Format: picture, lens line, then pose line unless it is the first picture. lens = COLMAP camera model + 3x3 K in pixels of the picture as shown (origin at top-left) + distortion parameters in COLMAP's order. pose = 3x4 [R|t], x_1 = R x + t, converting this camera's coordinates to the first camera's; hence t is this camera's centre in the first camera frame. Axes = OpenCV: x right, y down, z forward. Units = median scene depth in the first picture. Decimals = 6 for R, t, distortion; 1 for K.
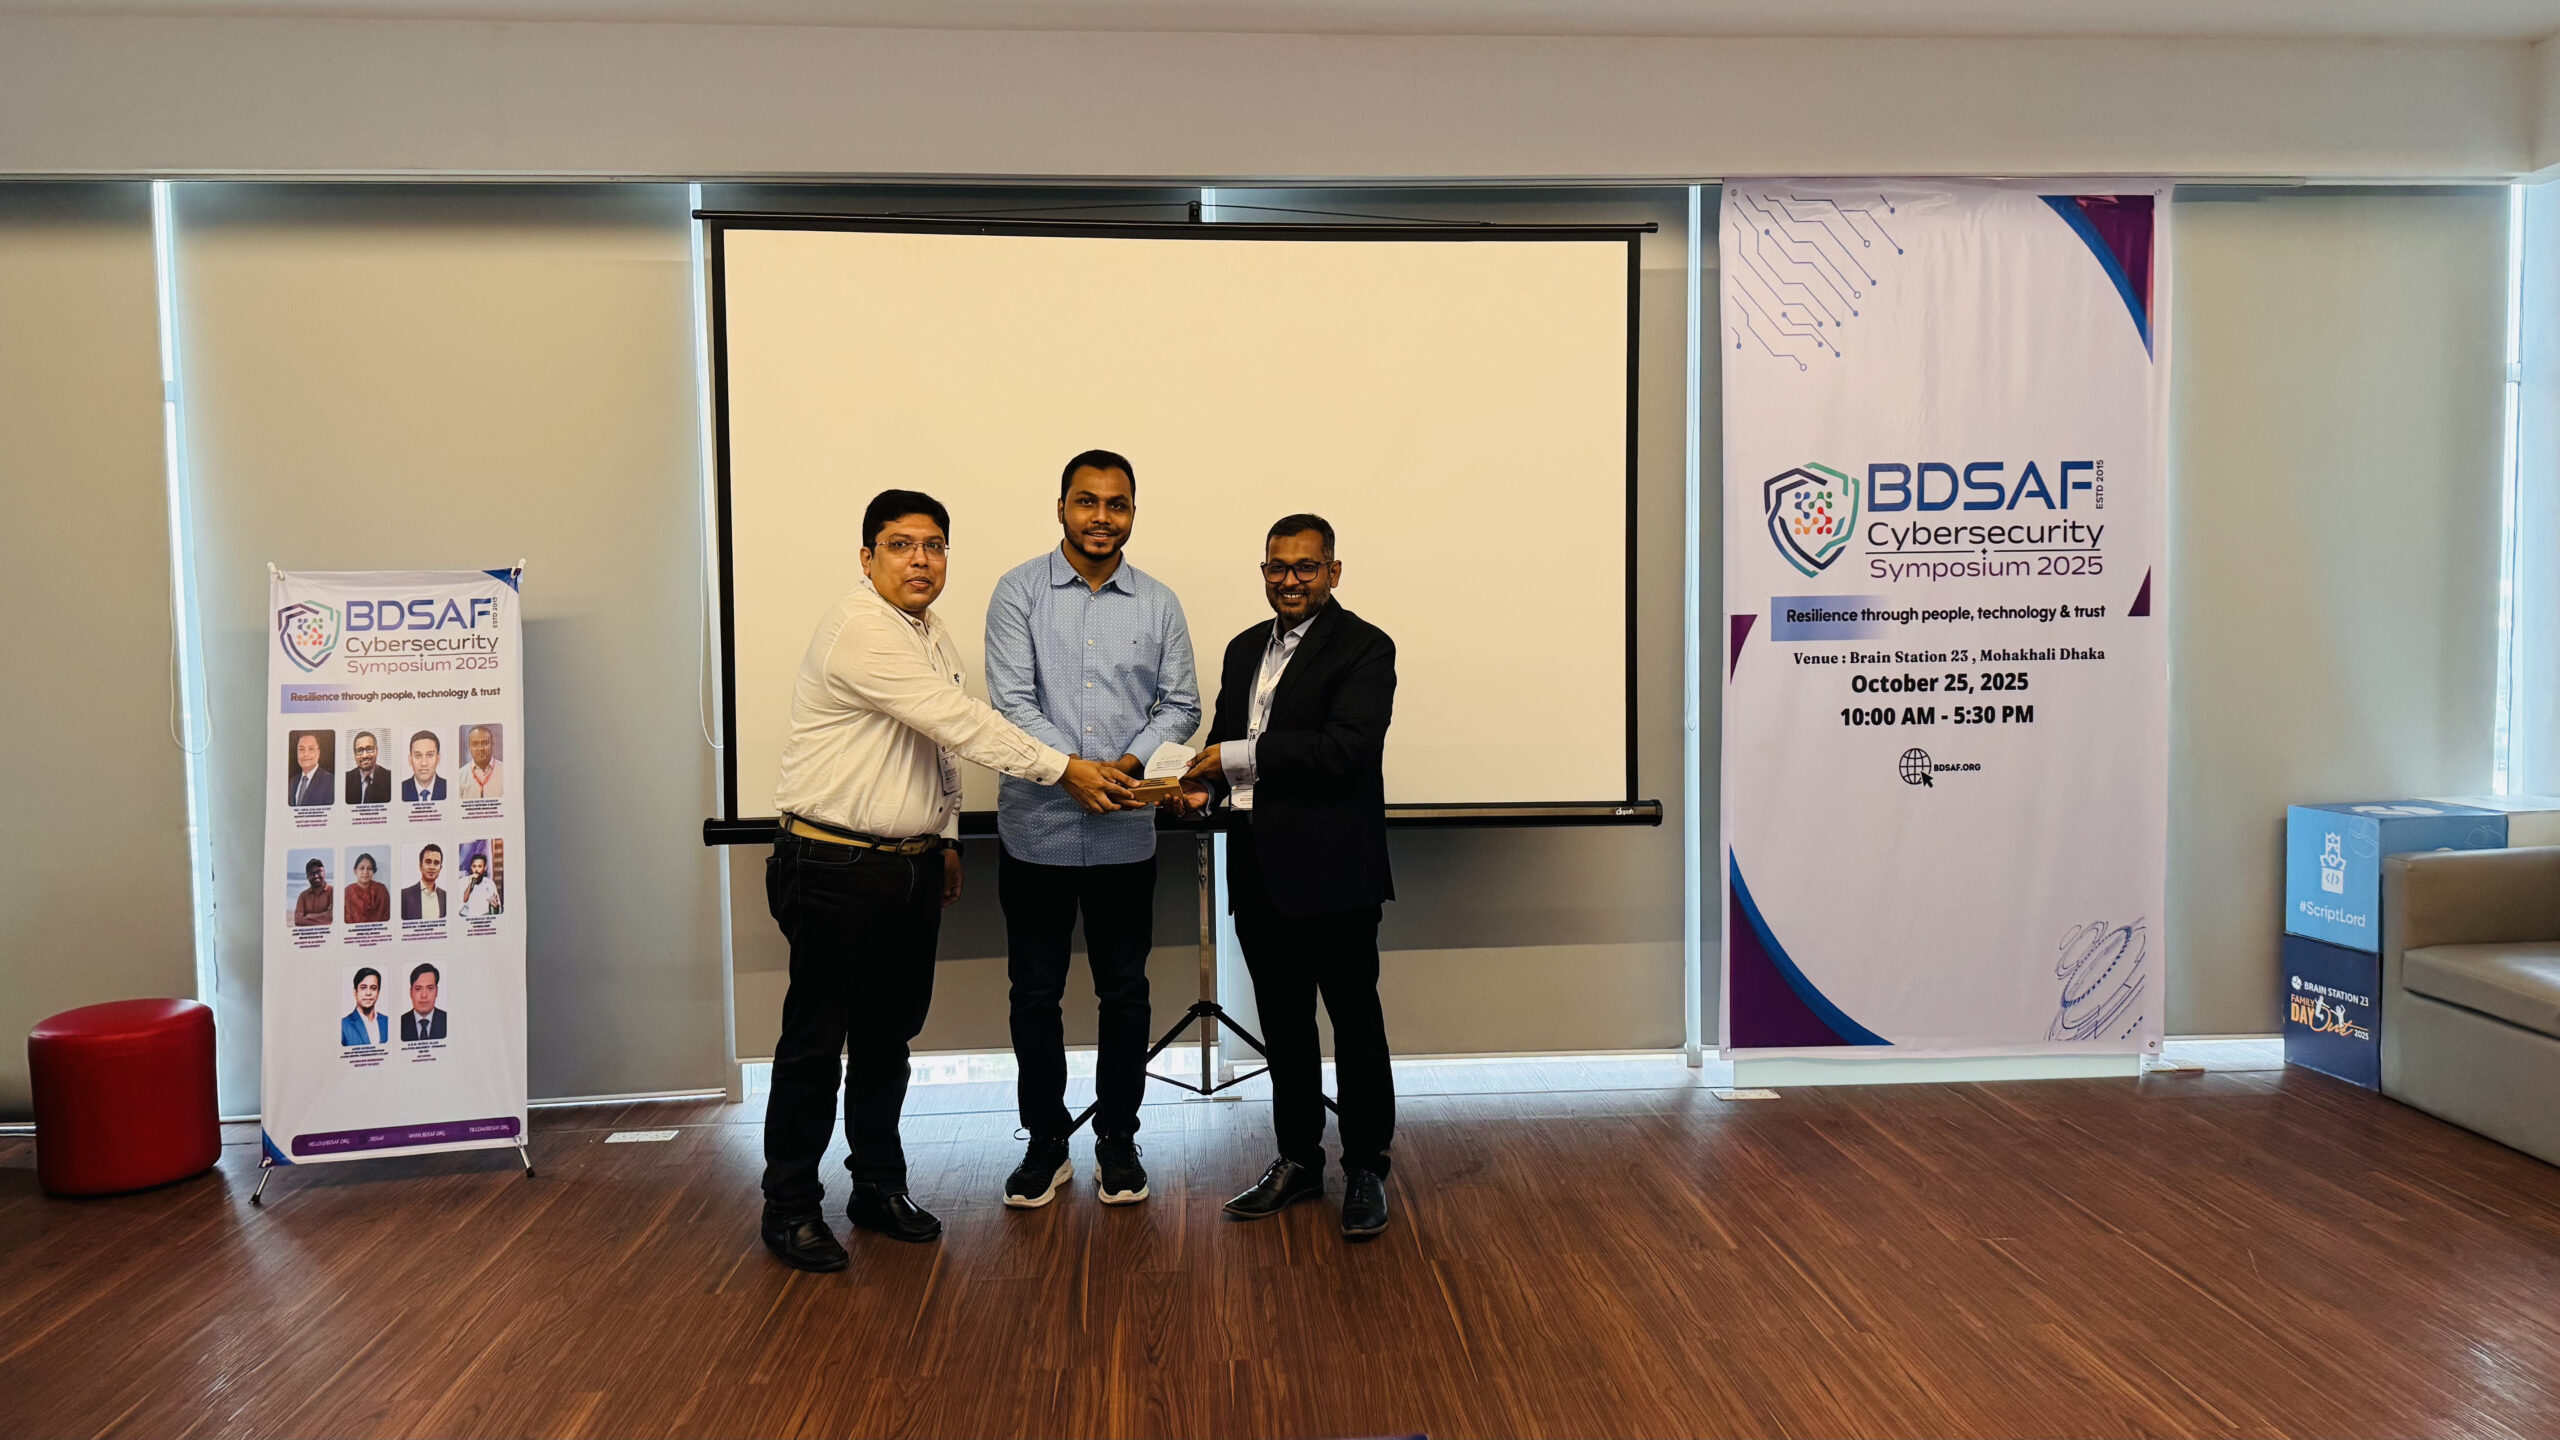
lens RADIAL K [[1730.0, 0, 1285.3], [0, 1730.0, 709.6], [0, 0, 1]] dist [0.145705, -0.271969]
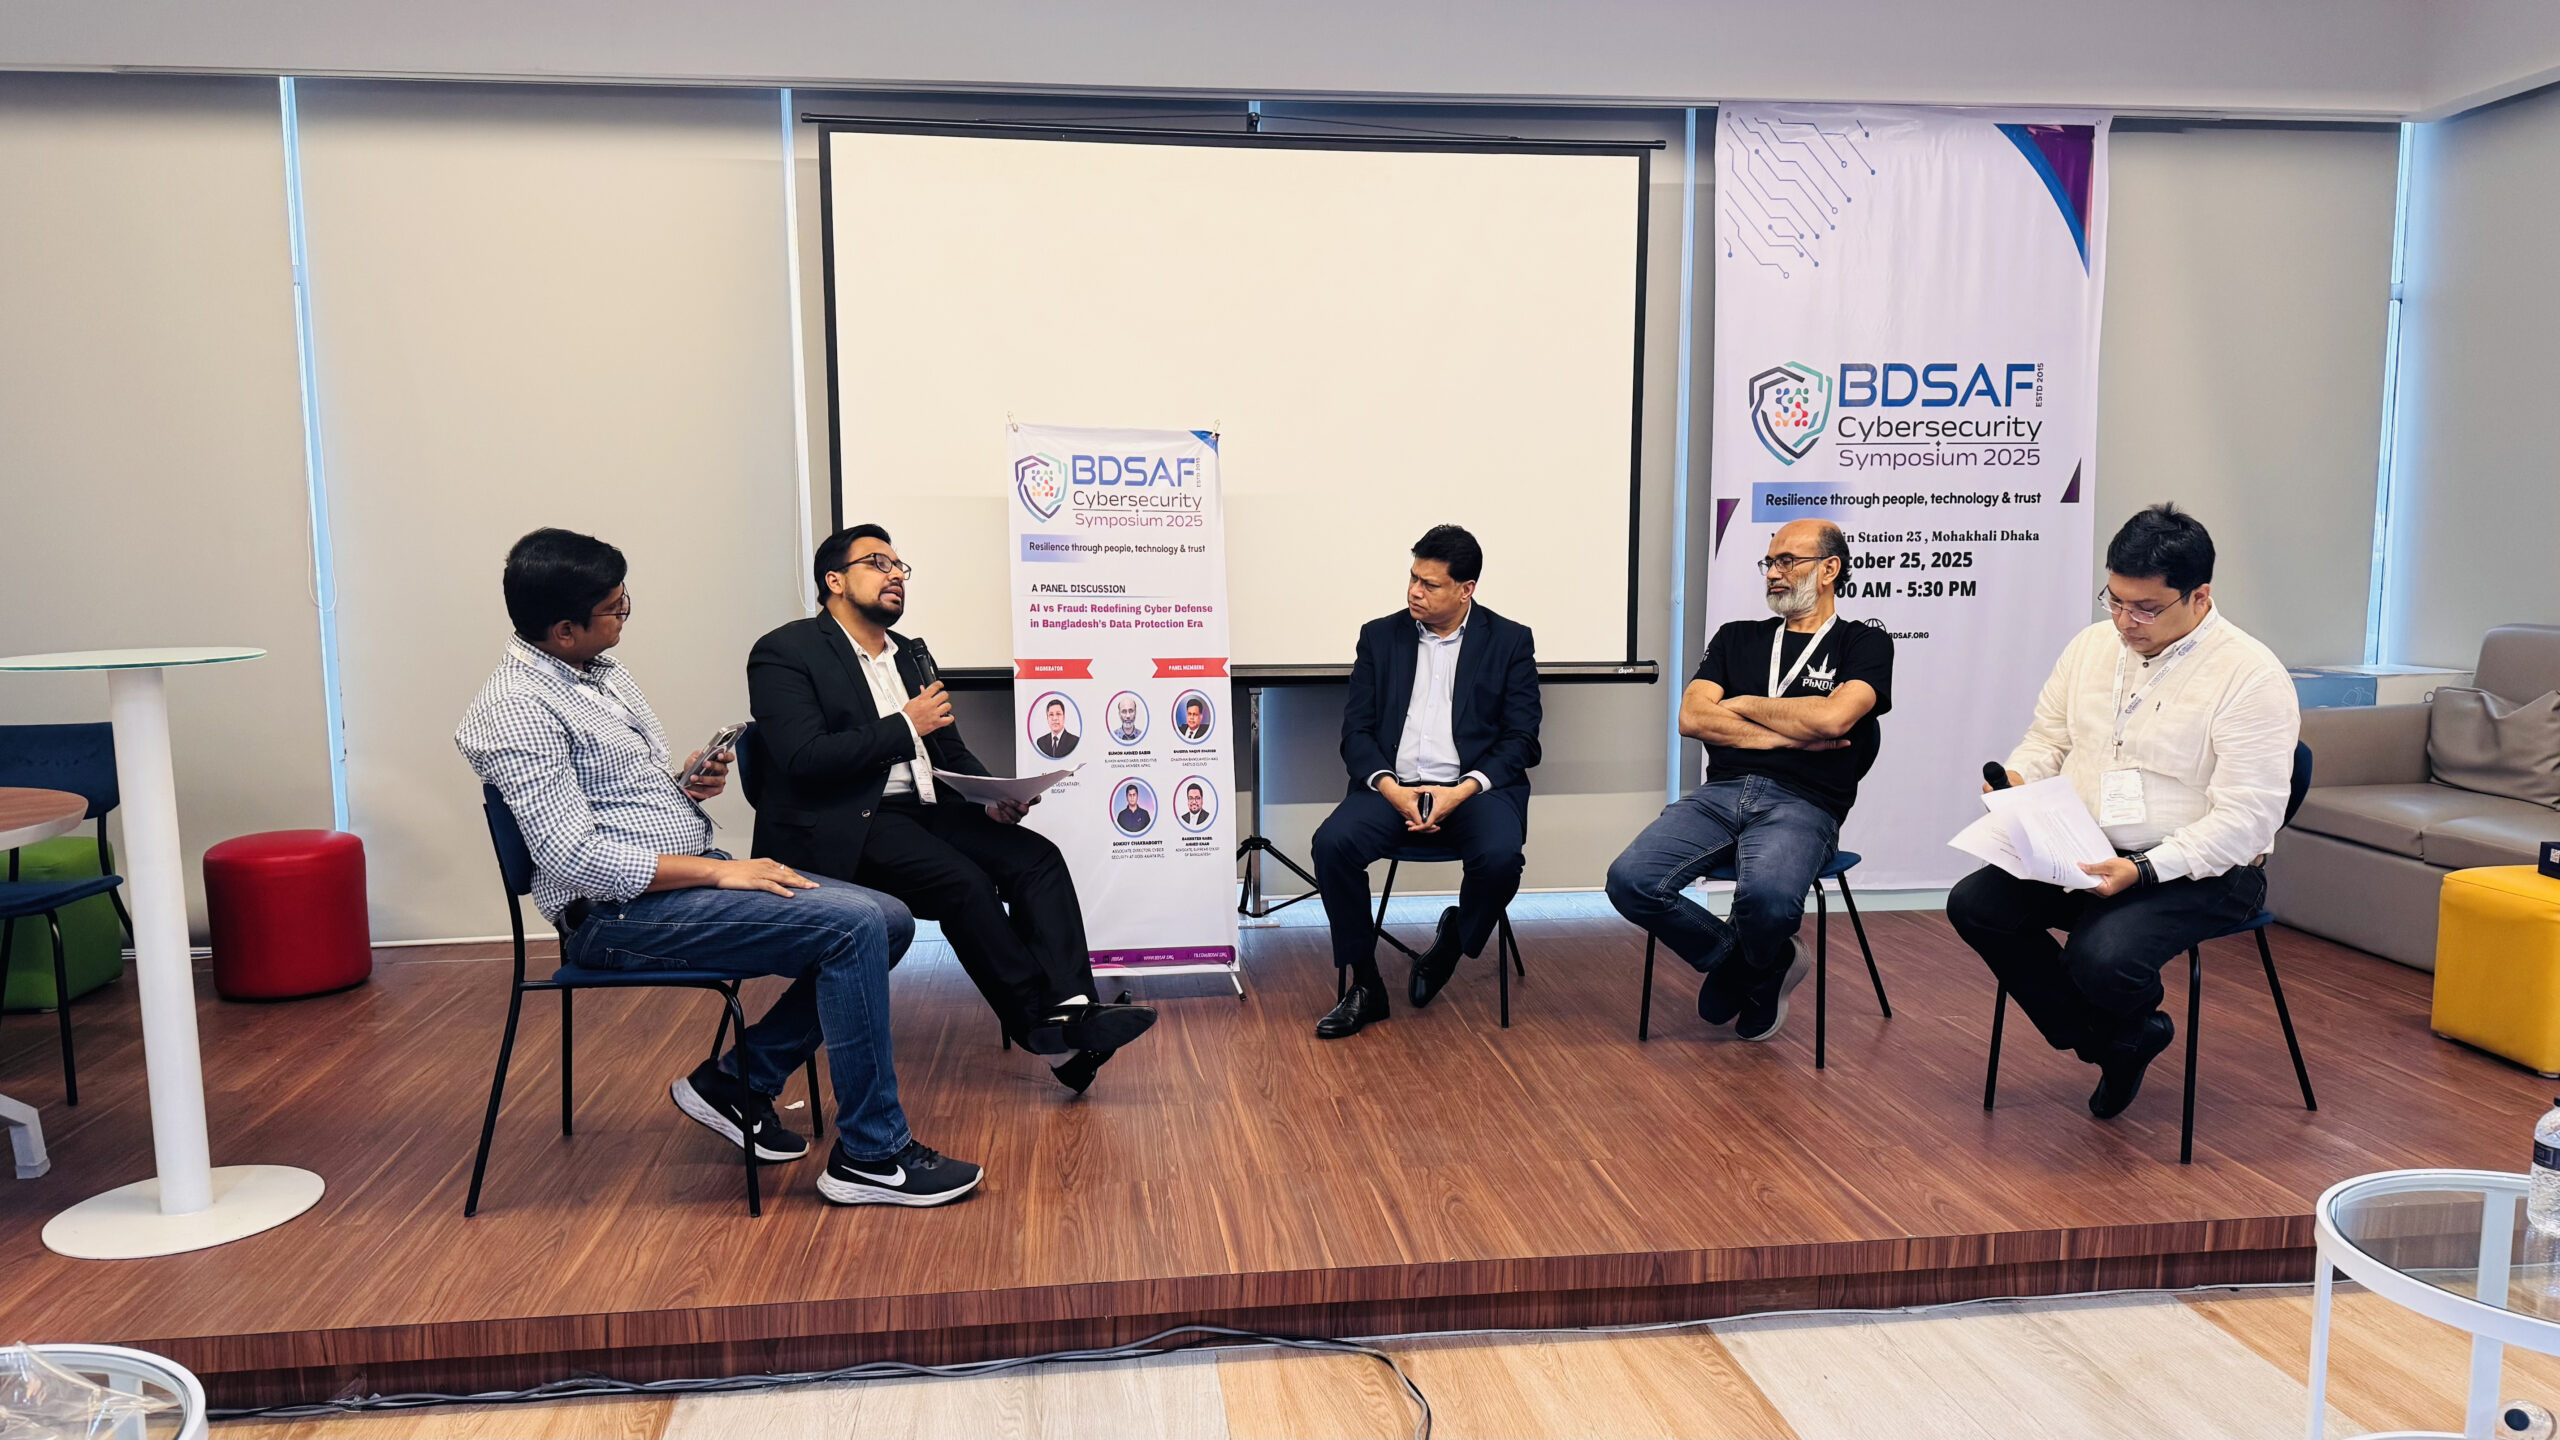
lens RADIAL K [[1744.2, 0, 1283.4], [0, 1744.2, 728.0], [0, 0, 1]] dist [0.134778, -0.230775]
pose [[0.998386, 0.003023, 0.056711, -0.087252], [-0.006161, 0.998455, 0.055230, 0.032355], [-0.056457, -0.055490, 0.996862, -0.122187]]
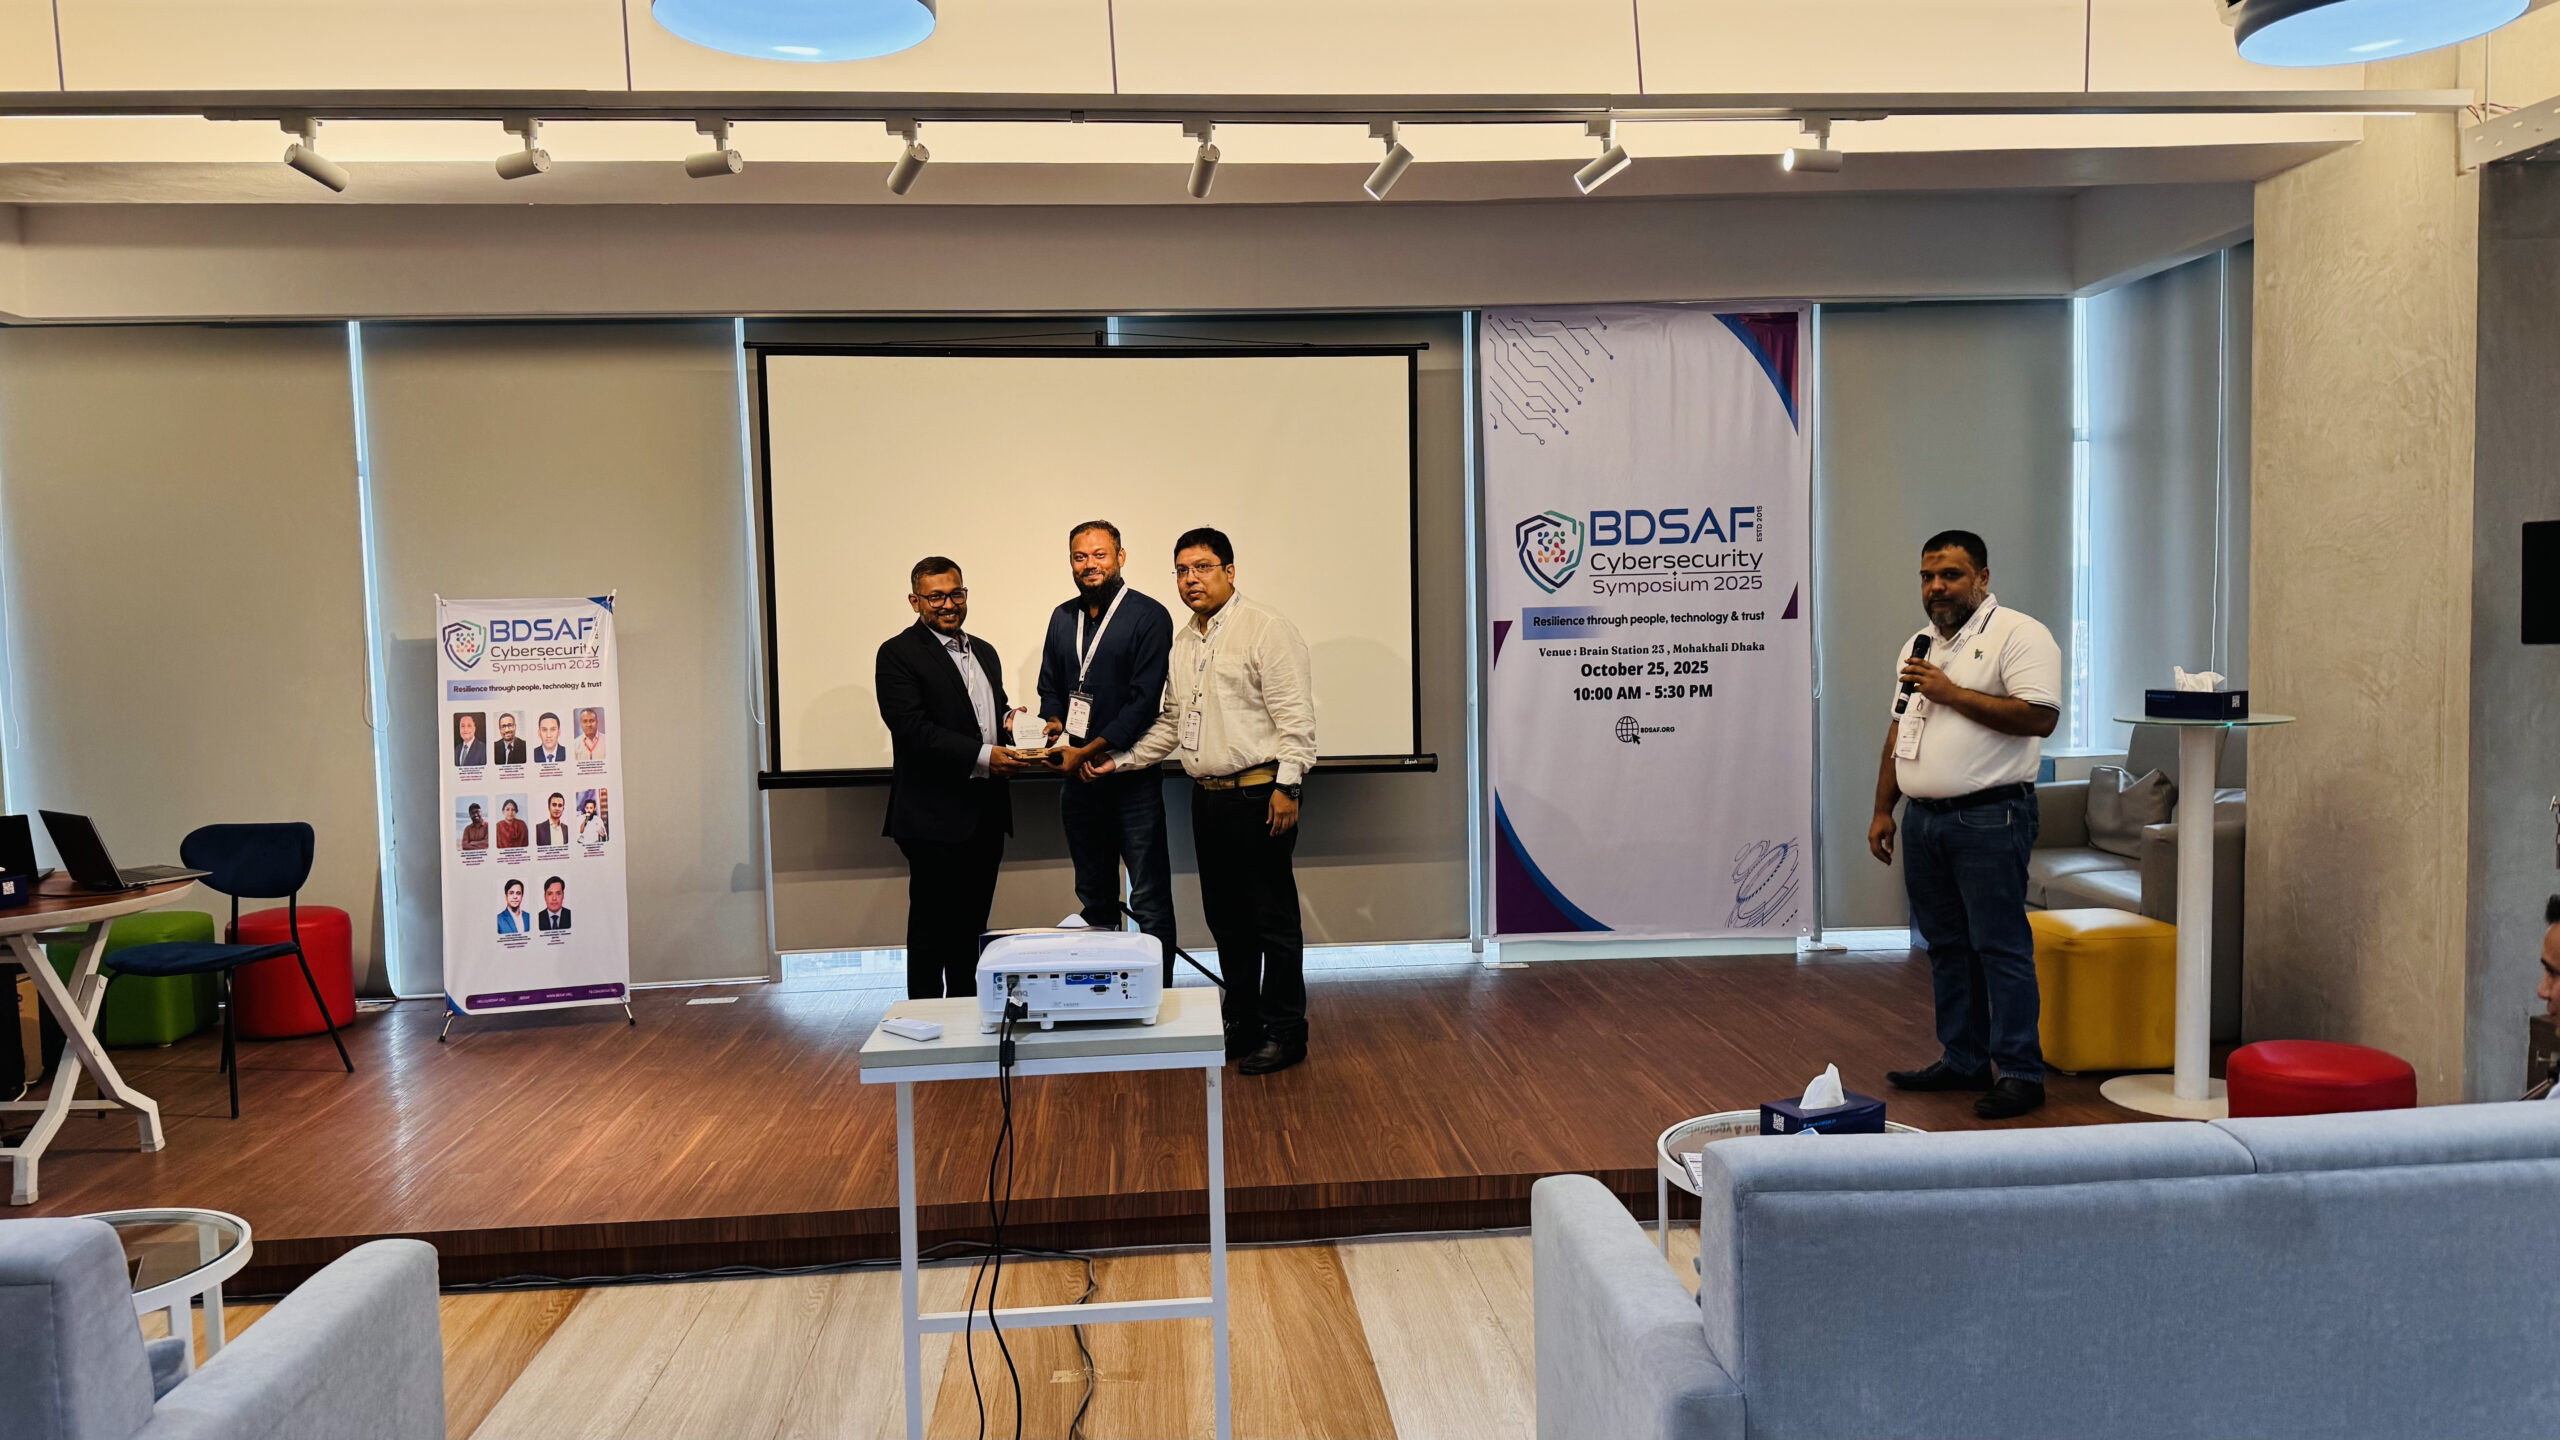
lens RADIAL K [[1736.1, 0, 1266.2], [0, 1736.1, 728.4], [0, 0, 1]] dist [0.152113, -0.229450]
pose [[0.999910, -0.010074, 0.008894, 0.061944], [0.010016, 0.999929, 0.006489, 0.019956], [-0.008958, -0.006400, 0.999939, -0.379151]]
